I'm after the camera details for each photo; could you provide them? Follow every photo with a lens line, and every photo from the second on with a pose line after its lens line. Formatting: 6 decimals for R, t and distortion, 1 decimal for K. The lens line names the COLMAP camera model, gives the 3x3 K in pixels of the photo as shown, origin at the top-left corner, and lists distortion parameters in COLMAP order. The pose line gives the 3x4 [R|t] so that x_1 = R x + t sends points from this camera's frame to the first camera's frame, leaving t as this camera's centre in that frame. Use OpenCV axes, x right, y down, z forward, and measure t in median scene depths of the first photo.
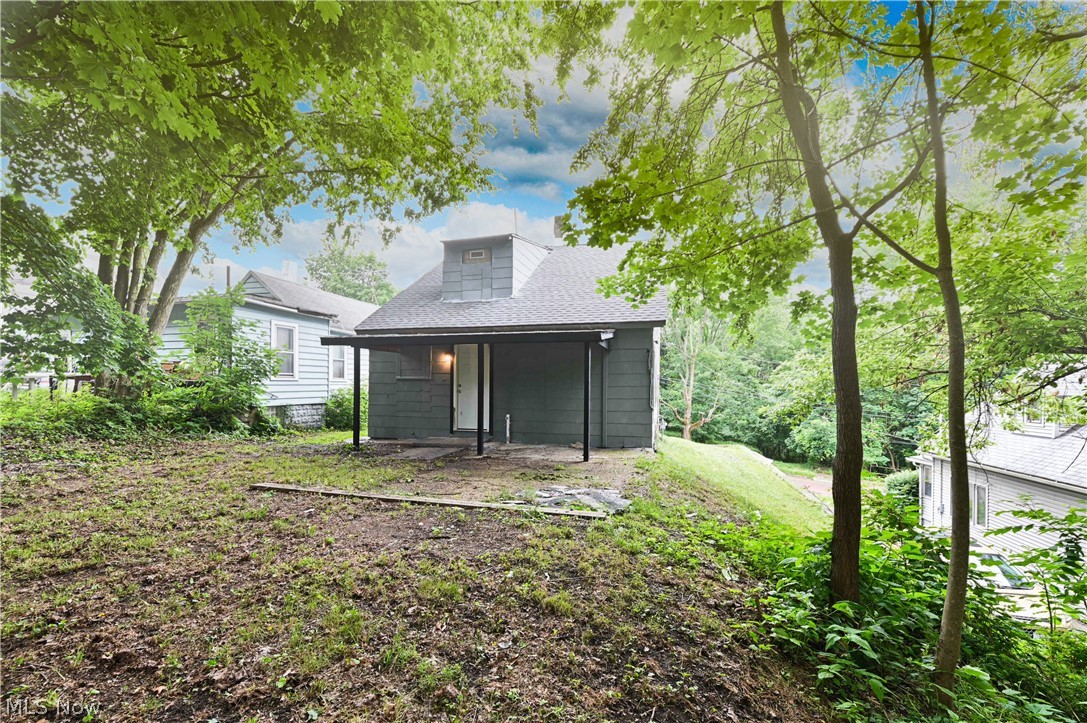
lens RADIAL K [[429.9, 0, 541.9], [0, 429.9, 363.5], [0, 0, 1]] dist [-0.009317, -0.000074]
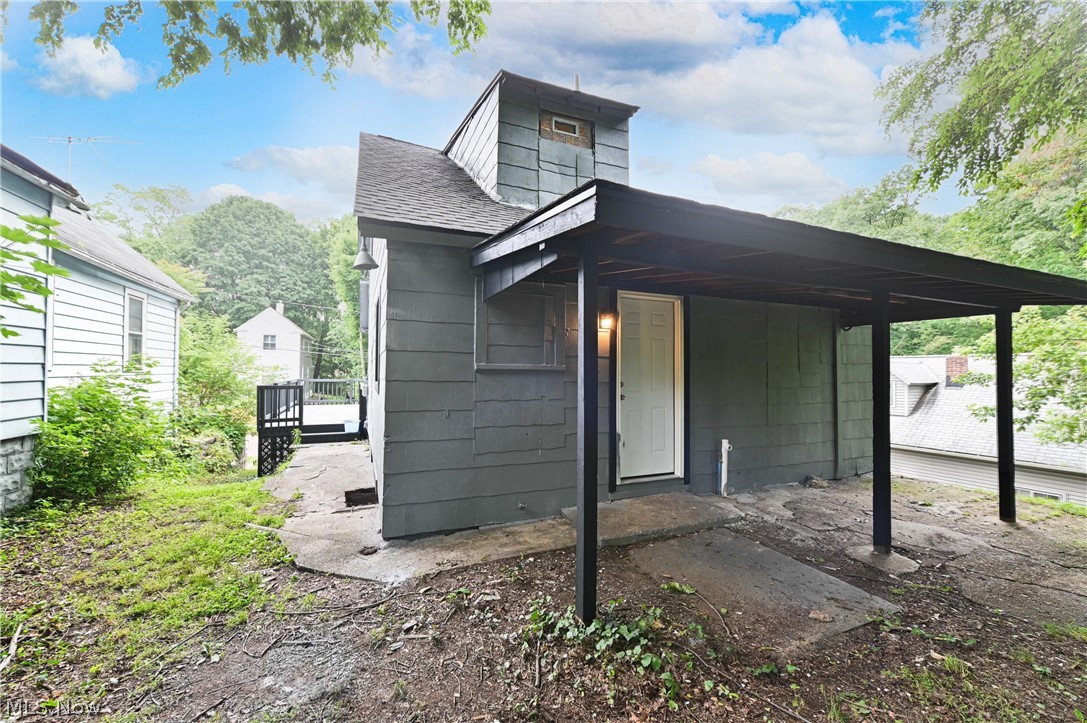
lens RADIAL K [[436.3, 0, 541.8], [0, 436.3, 363.5], [0, 0, 1]] dist [-0.009511, -0.000285]
pose [[0.806350, 0.017892, 0.591168, -0.474771], [-0.030912, 0.999451, 0.011916, 0.022335], [-0.590630, -0.027883, 0.806460, 0.591583]]
